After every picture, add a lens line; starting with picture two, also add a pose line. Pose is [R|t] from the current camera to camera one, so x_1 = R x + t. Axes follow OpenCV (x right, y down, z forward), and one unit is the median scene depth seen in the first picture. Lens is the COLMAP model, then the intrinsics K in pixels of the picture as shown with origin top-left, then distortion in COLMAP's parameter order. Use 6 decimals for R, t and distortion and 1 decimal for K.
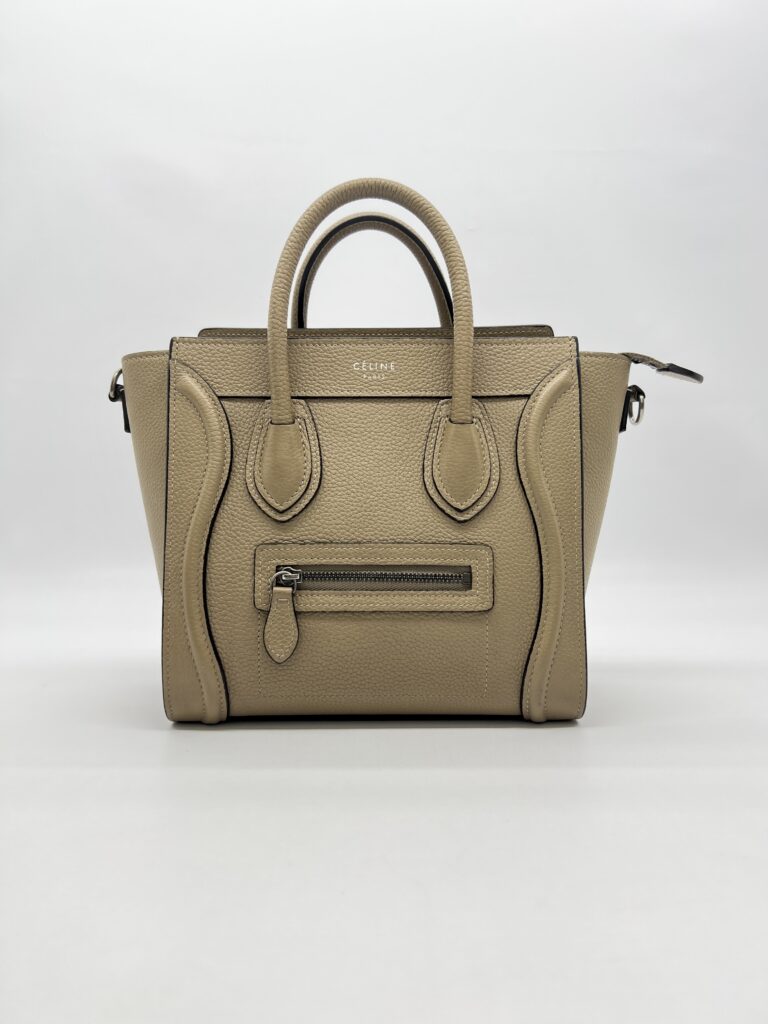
lens RADIAL K [[782.2, 0, 384.4], [0, 782.2, 503.7], [0, 0, 1]] dist [-0.001509, 0.010514]
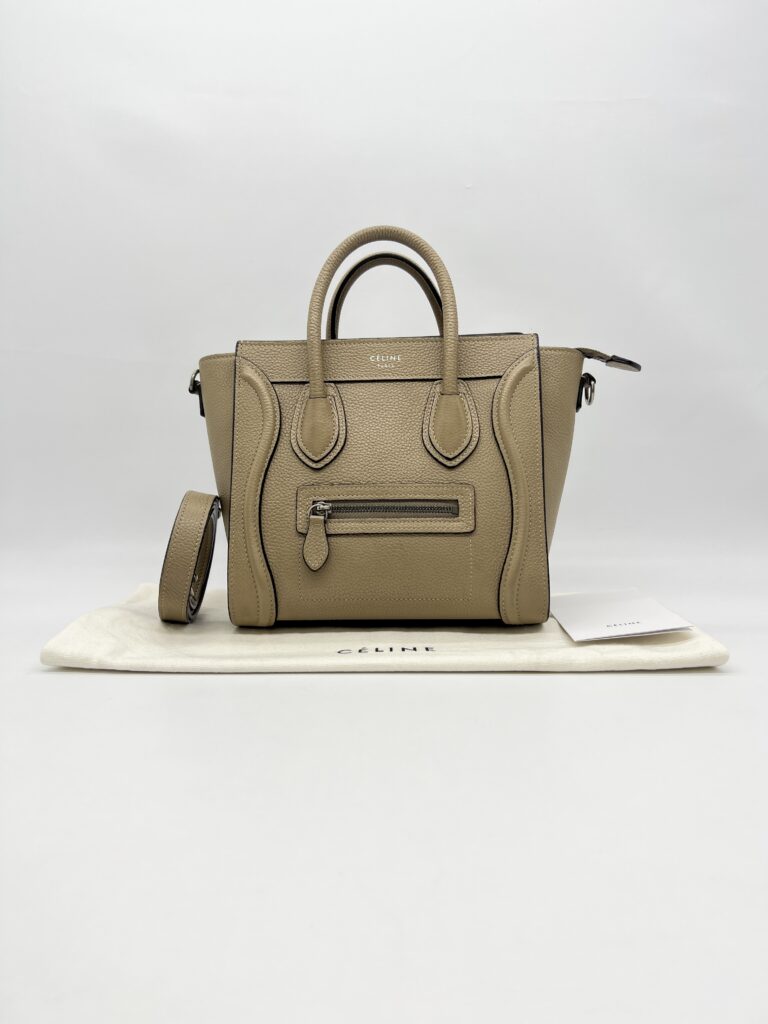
lens RADIAL K [[782.2, 0, 380.9], [0, 782.2, 516.8], [0, 0, 1]] dist [-0.001509, 0.010514]
pose [[0.998356, -0.009673, -0.056498, 0.053418], [0.004391, 0.995667, -0.092887, 0.225669], [0.057152, 0.092486, 0.994072, -0.320338]]
